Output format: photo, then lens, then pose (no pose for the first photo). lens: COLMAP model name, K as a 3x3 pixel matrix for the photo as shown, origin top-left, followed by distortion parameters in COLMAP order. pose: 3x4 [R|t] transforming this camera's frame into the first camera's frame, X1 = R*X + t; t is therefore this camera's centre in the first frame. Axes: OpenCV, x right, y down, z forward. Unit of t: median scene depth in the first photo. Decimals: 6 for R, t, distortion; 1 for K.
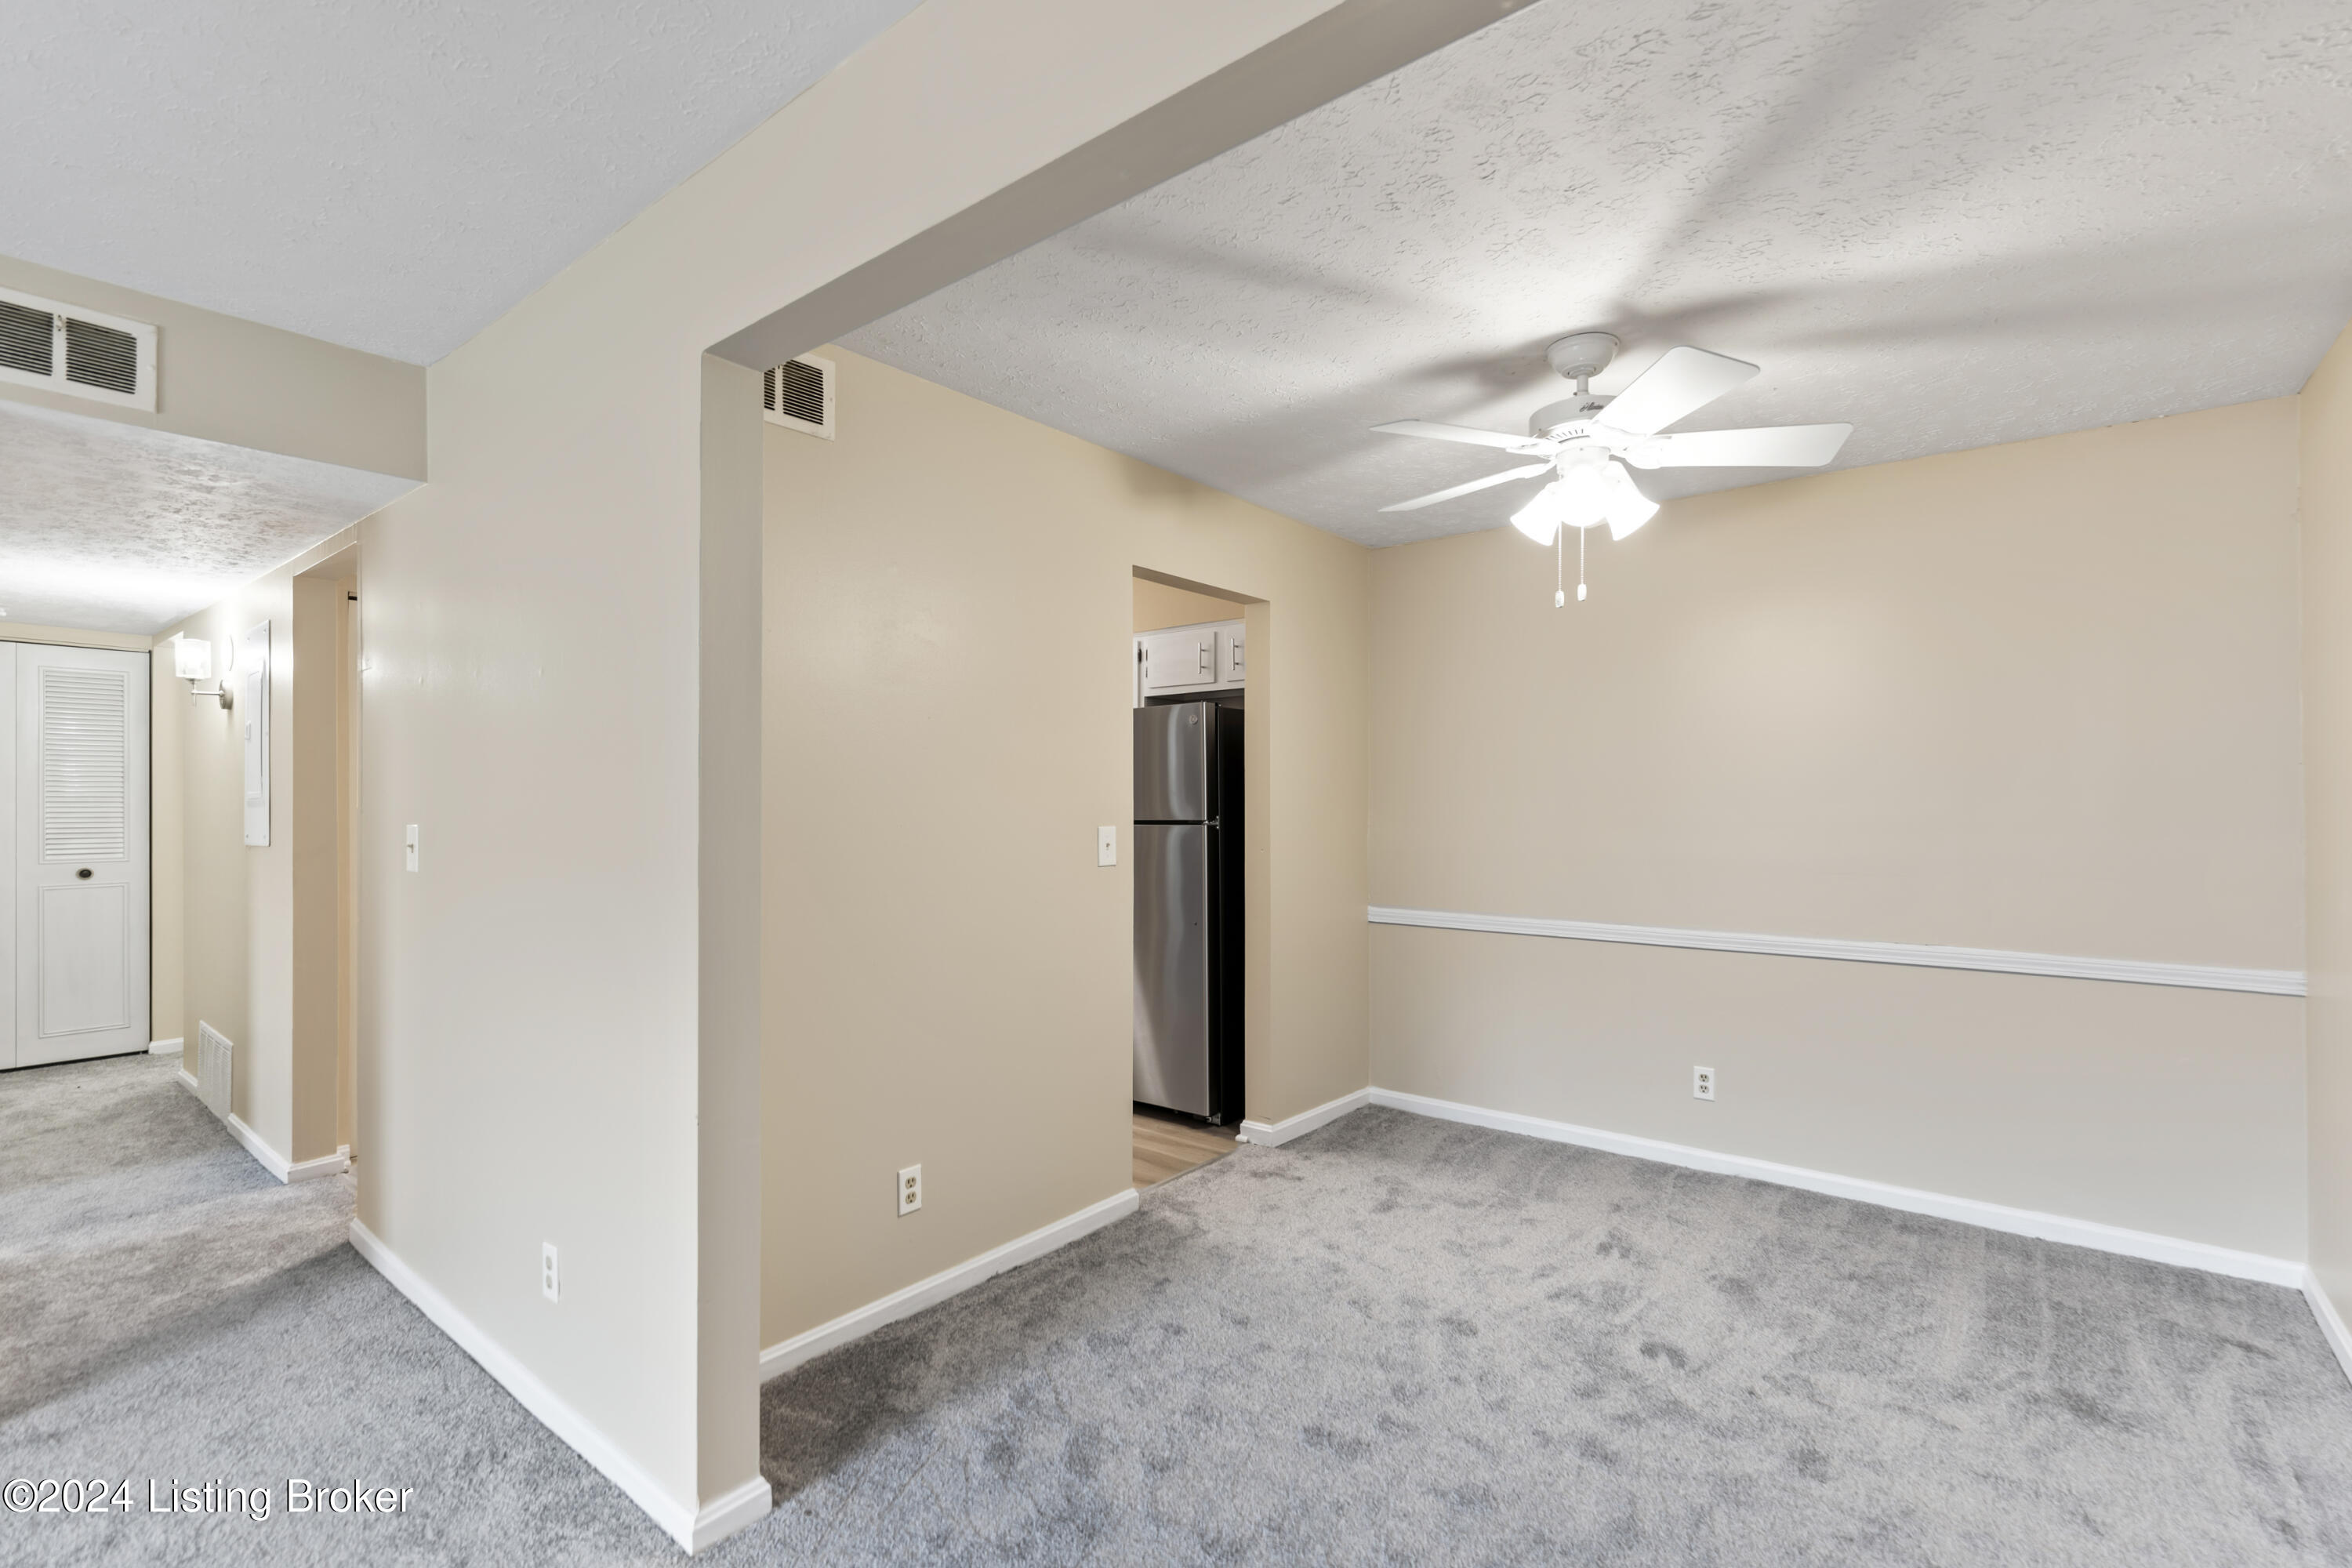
lens RADIAL K [[1048.2, 0, 1181.3], [0, 1048.2, 799.0], [0, 0, 1]] dist [0.001980, -0.000271]
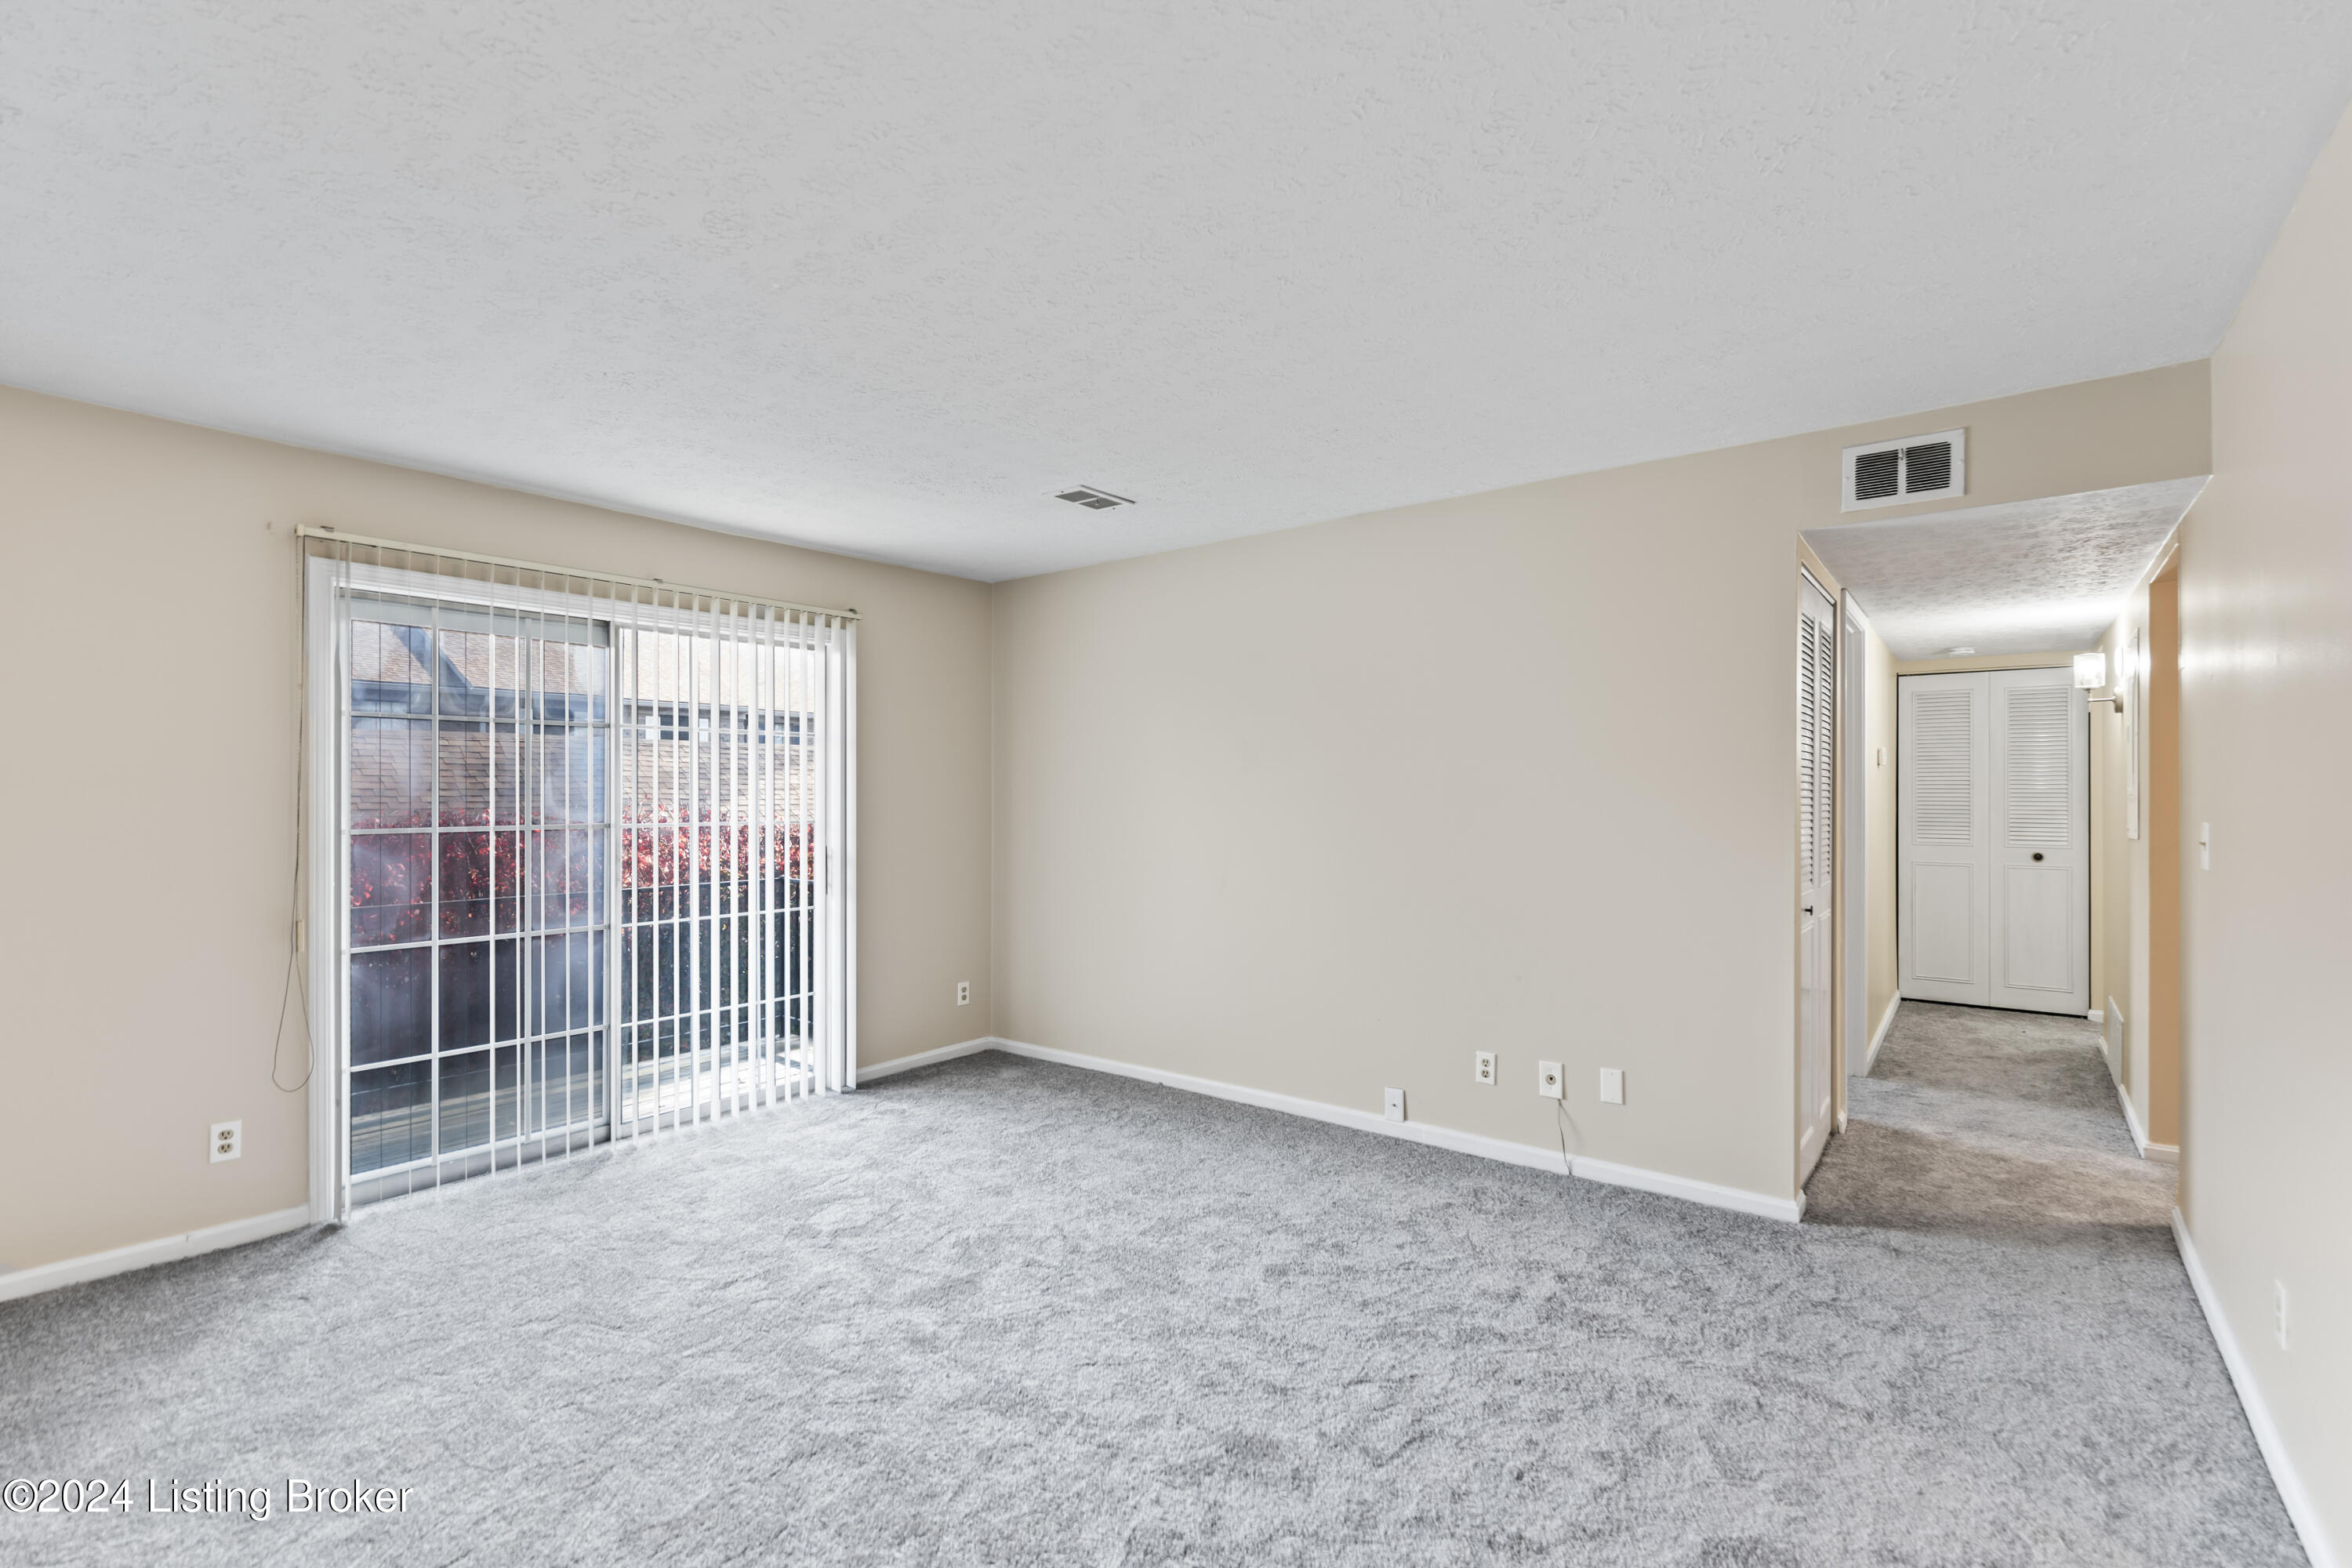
lens RADIAL K [[1048.2, 0, 1184.2], [0, 1048.2, 793.7], [0, 0, 1]] dist [0.001980, -0.000271]
pose [[0.004980, -0.002651, -0.999984, 0.243906], [0.004282, 0.999987, -0.002630, -0.003735], [0.999978, -0.004269, 0.004991, 0.033105]]
